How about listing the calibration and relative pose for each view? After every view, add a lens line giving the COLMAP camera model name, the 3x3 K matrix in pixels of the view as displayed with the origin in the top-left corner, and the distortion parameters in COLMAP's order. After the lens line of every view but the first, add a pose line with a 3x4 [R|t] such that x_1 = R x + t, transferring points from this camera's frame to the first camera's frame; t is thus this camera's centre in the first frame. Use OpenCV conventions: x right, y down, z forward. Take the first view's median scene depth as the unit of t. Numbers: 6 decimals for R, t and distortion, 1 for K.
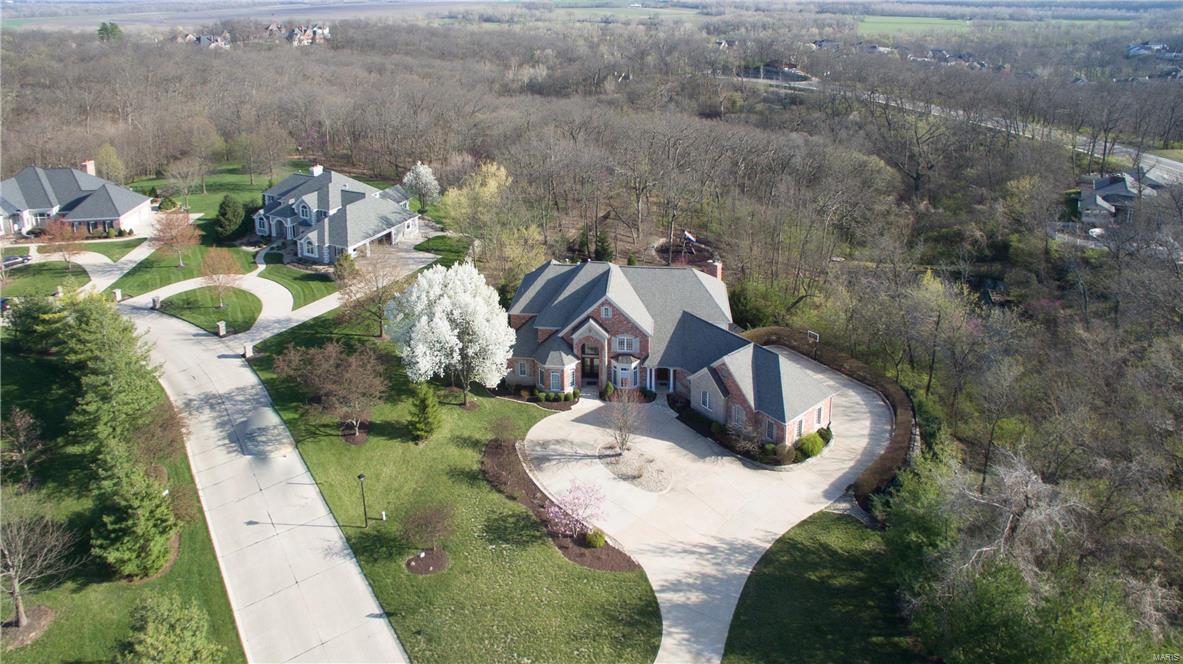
lens RADIAL K [[721.4, 0, 562.7], [0, 721.4, 236.3], [0, 0, 1]] dist [-0.041203, 0.001731]
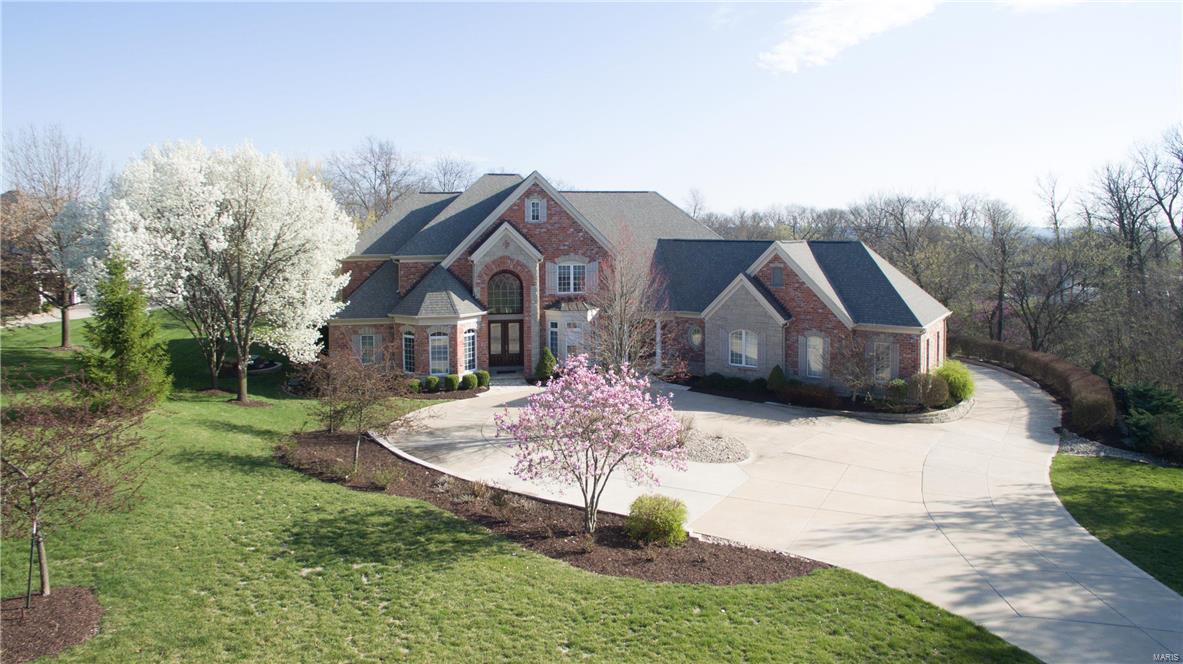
lens RADIAL K [[706.1, 0, 591.5], [0, 706.1, 332.0], [0, 0, 1]] dist [-0.087412, 0.061504]
pose [[0.953425, -0.019305, 0.301011, -0.057072], [0.090755, 0.970066, -0.225244, 0.313448], [-0.287652, 0.242072, 0.926638, 0.538308]]
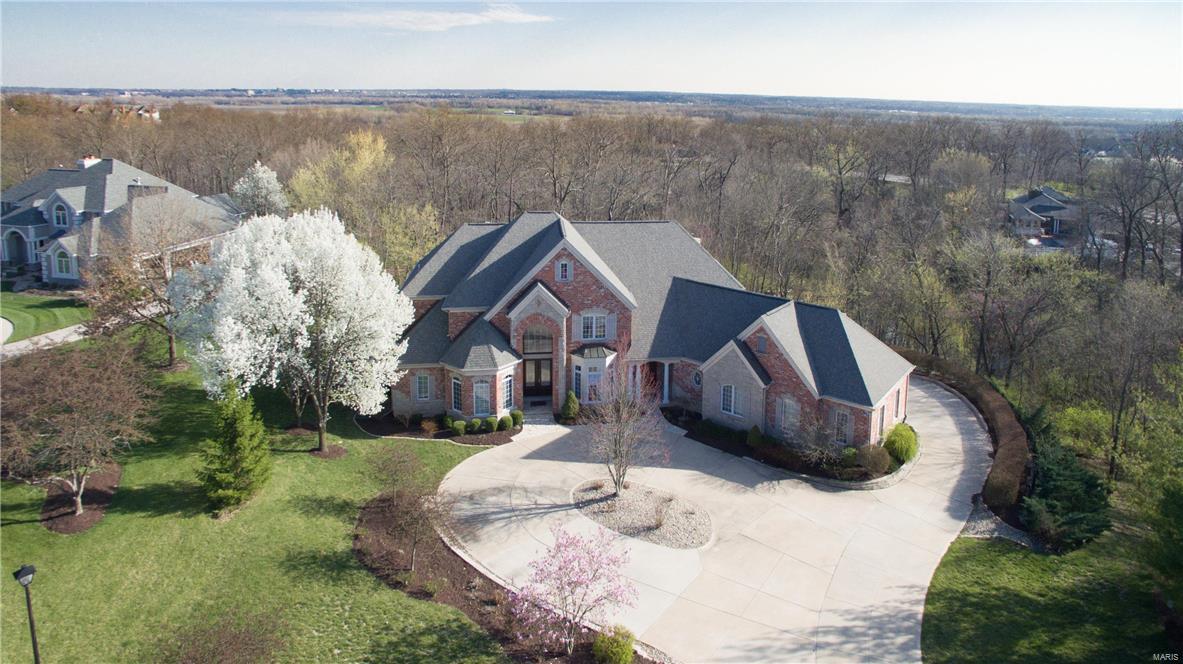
lens RADIAL K [[720.2, 0, 640.7], [0, 720.2, 227.9], [0, 0, 1]] dist [-0.059413, 0.026260]
pose [[0.959665, -0.012536, 0.280867, -0.050266], [0.061666, 0.984064, -0.166779, 0.174835], [-0.274300, 0.177372, 0.945145, 0.387619]]
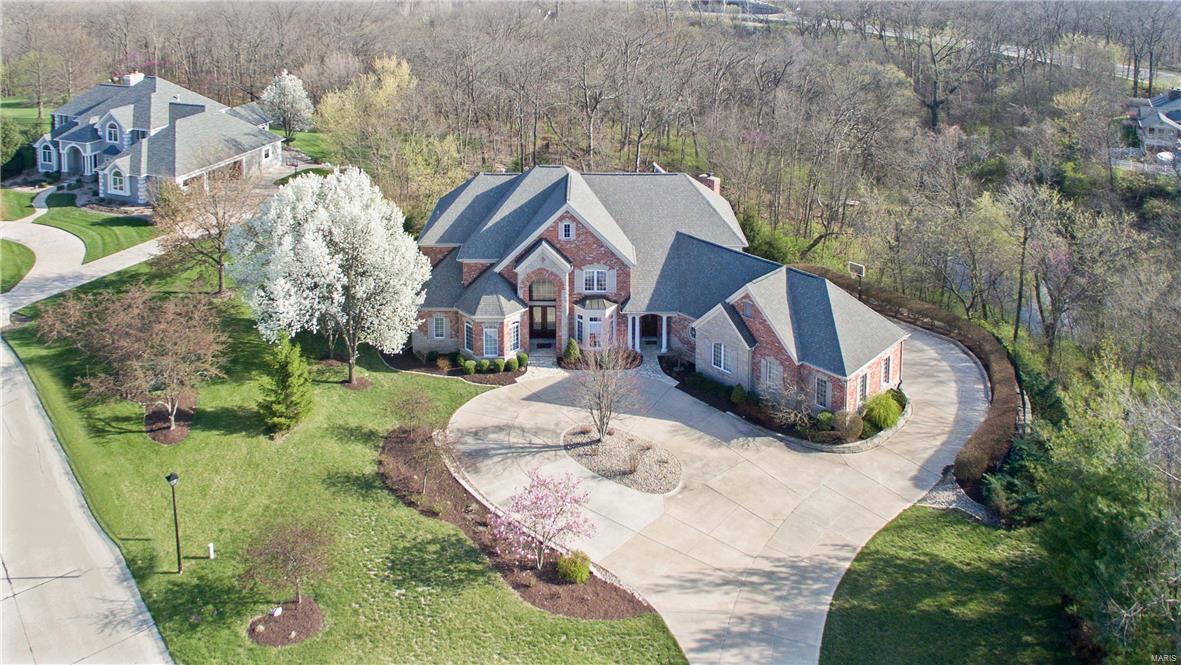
lens RADIAL K [[899.2, 0, 575.2], [0, 899.2, 116.7], [0, 0, 1]] dist [-0.044459, 0.002118]
pose [[0.992996, -0.007173, 0.117931, -0.029581], [0.022919, 0.990889, -0.132716, 0.111506], [-0.115904, 0.134490, 0.984113, 0.163677]]
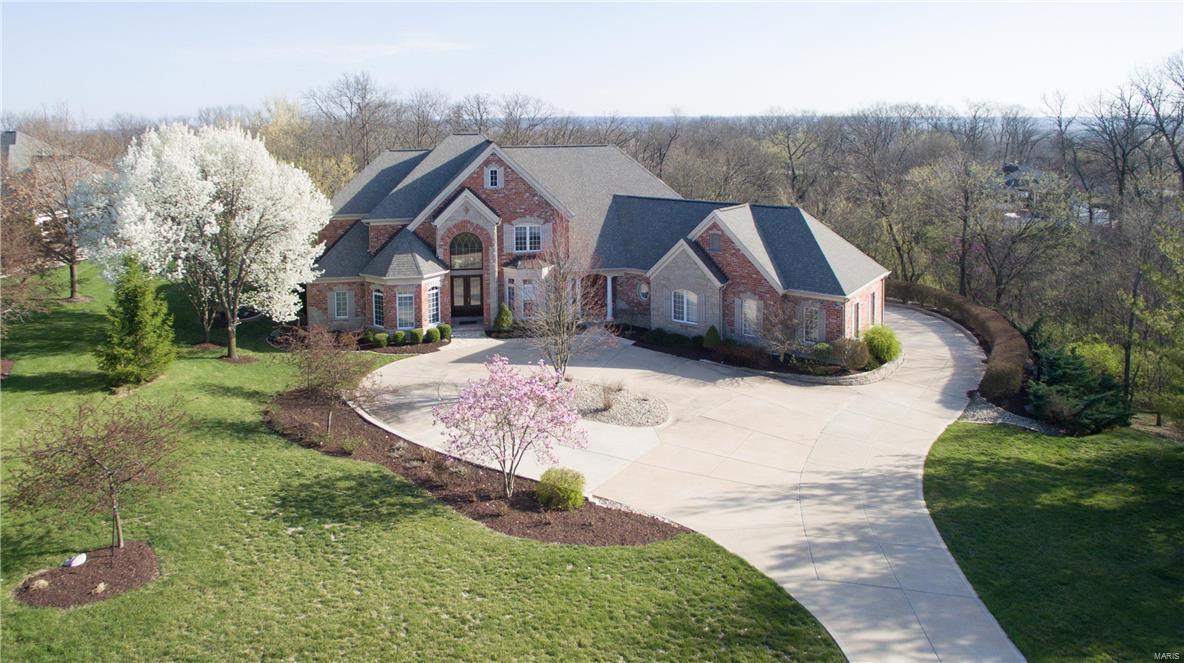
lens RADIAL K [[762.7, 0, 537.4], [0, 762.7, 248.0], [0, 0, 1]] dist [-0.042272, -0.000500]
pose [[0.971269, -0.026593, 0.236494, -0.049883], [0.076156, 0.976214, -0.202996, 0.287855], [-0.225470, 0.215174, 0.950191, 0.435803]]
